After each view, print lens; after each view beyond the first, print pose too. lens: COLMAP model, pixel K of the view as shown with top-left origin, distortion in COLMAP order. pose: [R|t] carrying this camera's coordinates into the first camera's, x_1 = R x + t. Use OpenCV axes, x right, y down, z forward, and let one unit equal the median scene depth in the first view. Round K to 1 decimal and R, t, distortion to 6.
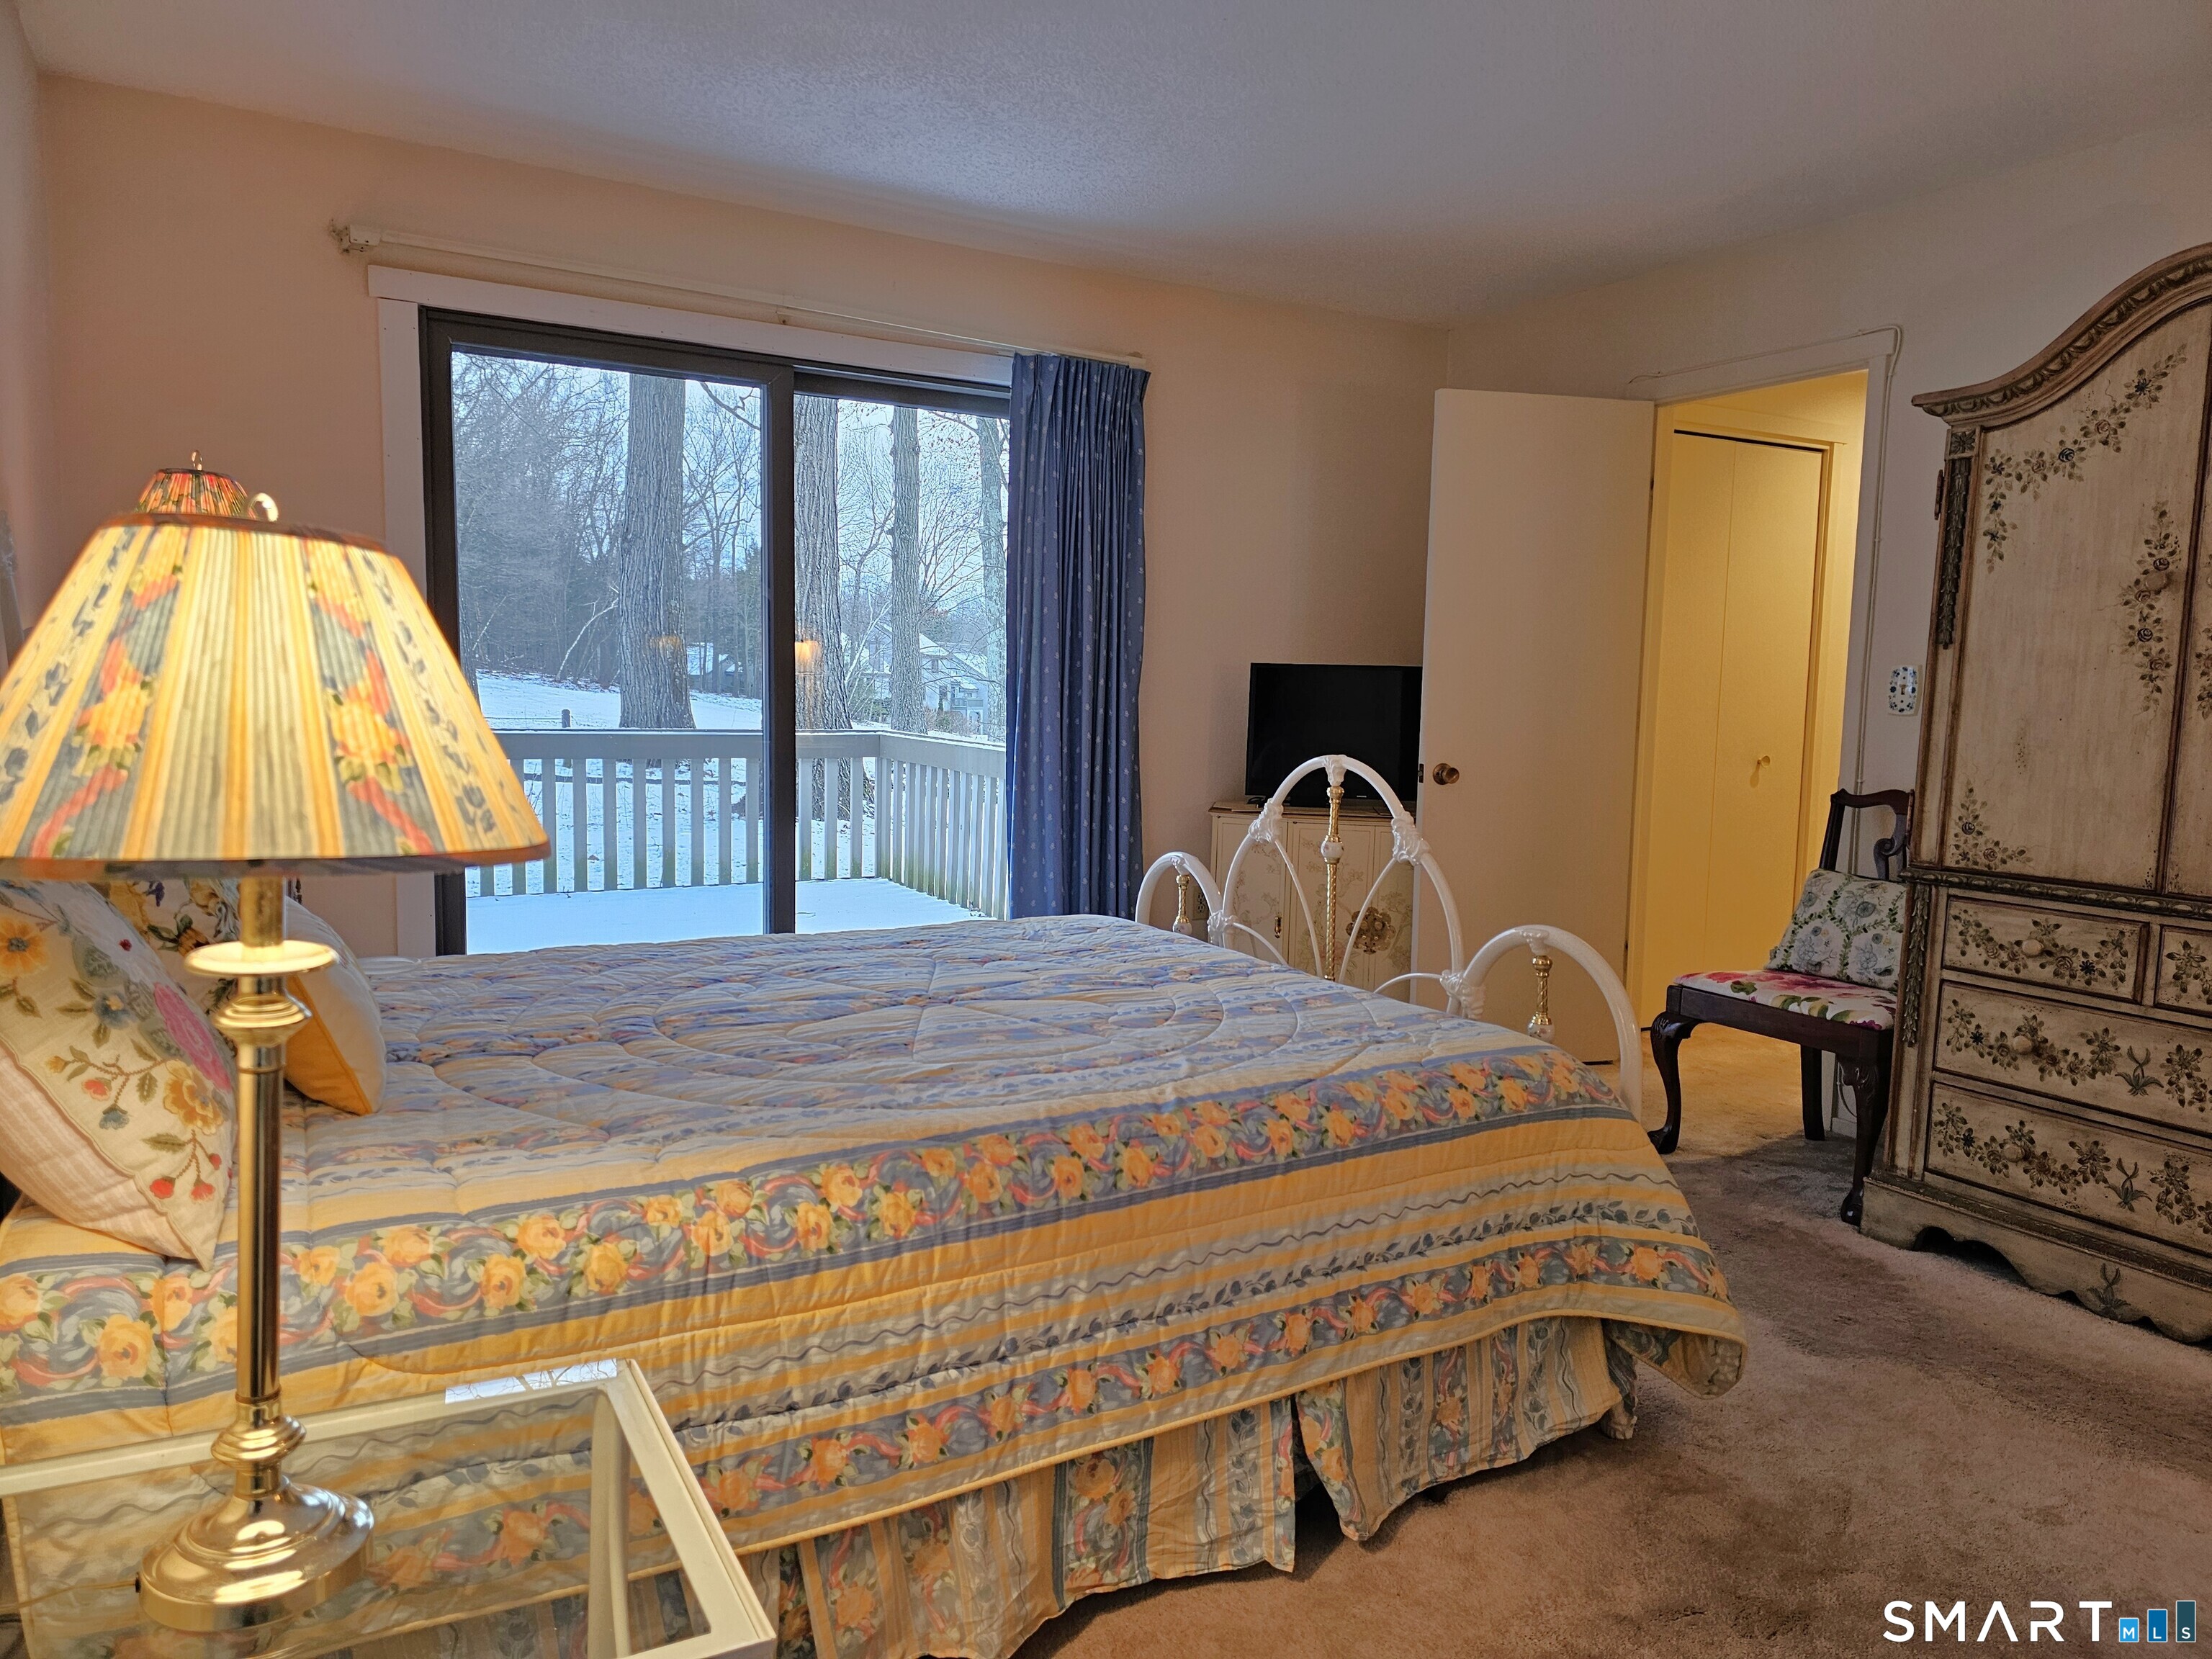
lens RADIAL K [[1475.6, 0, 1105.2], [0, 1475.6, 822.2], [0, 0, 1]] dist [0.041158, -0.037705]
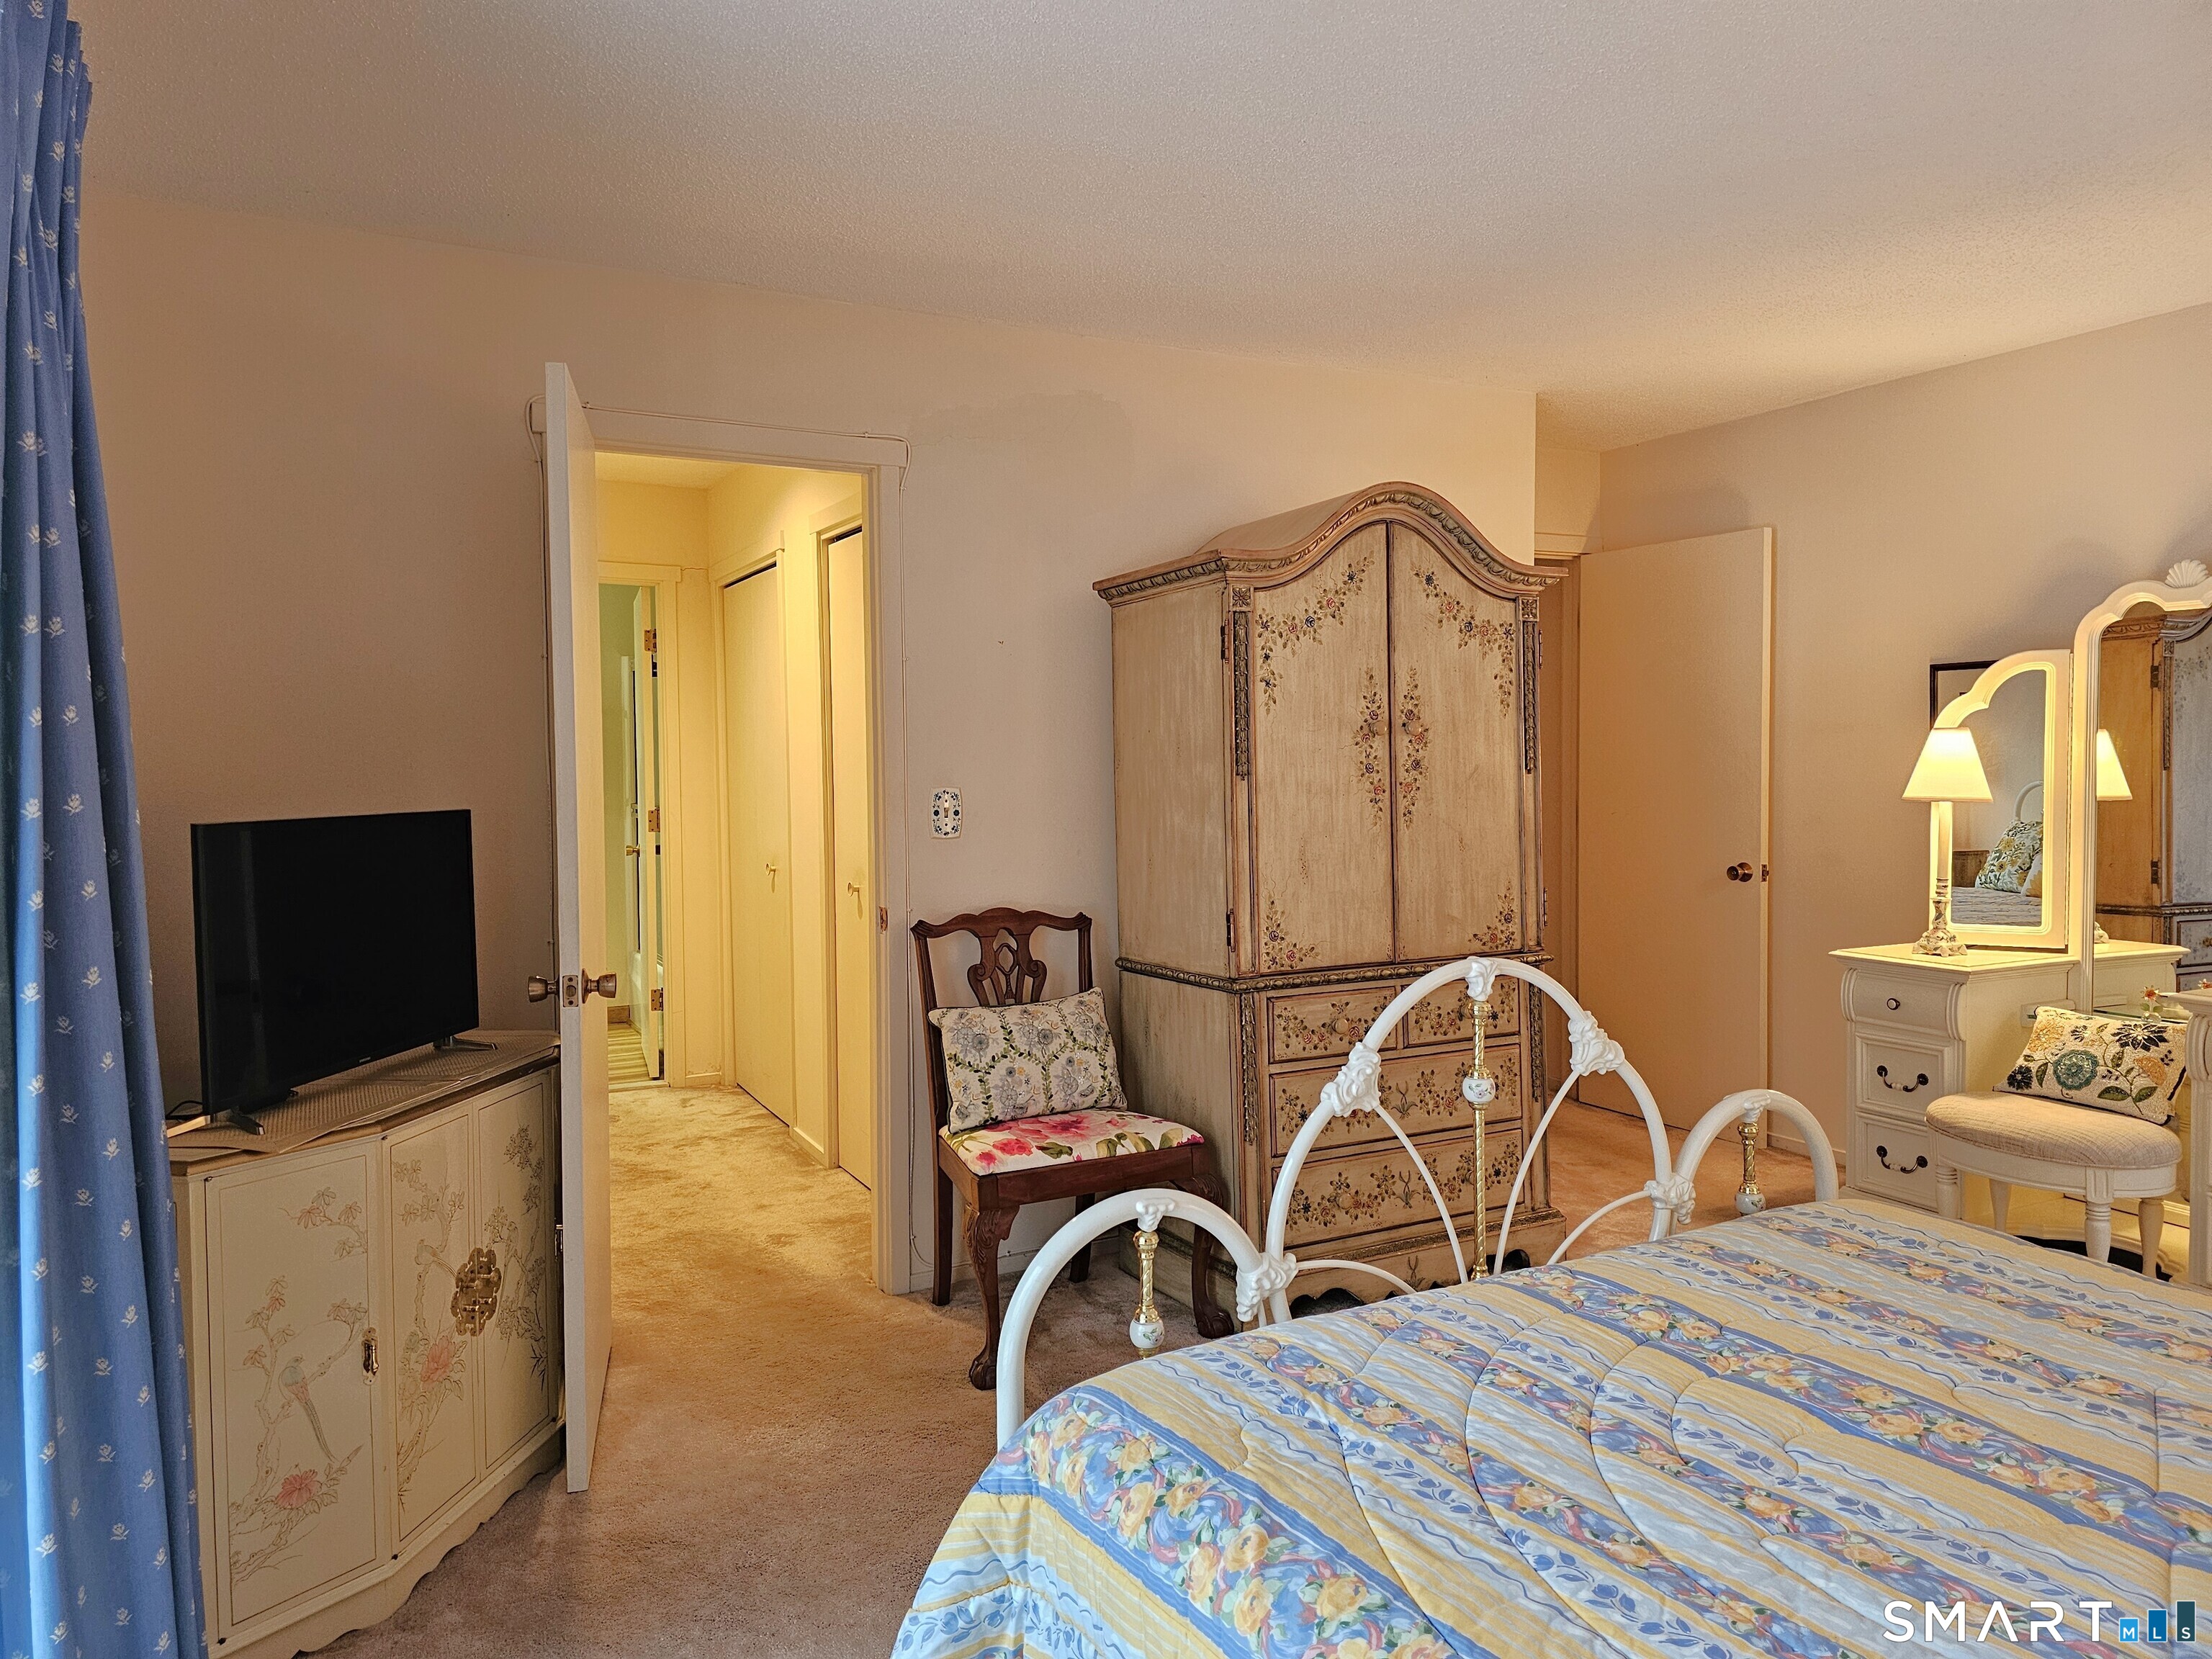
lens RADIAL K [[1445.8, 0, 1105.0], [0, 1445.8, 803.1], [0, 0, 1]] dist [0.145007, -0.034773]
pose [[0.029862, -0.057690, 0.997888, -0.534879], [0.105257, 0.992964, 0.054256, -0.173764], [-0.993997, 0.103415, 0.035725, 1.094724]]
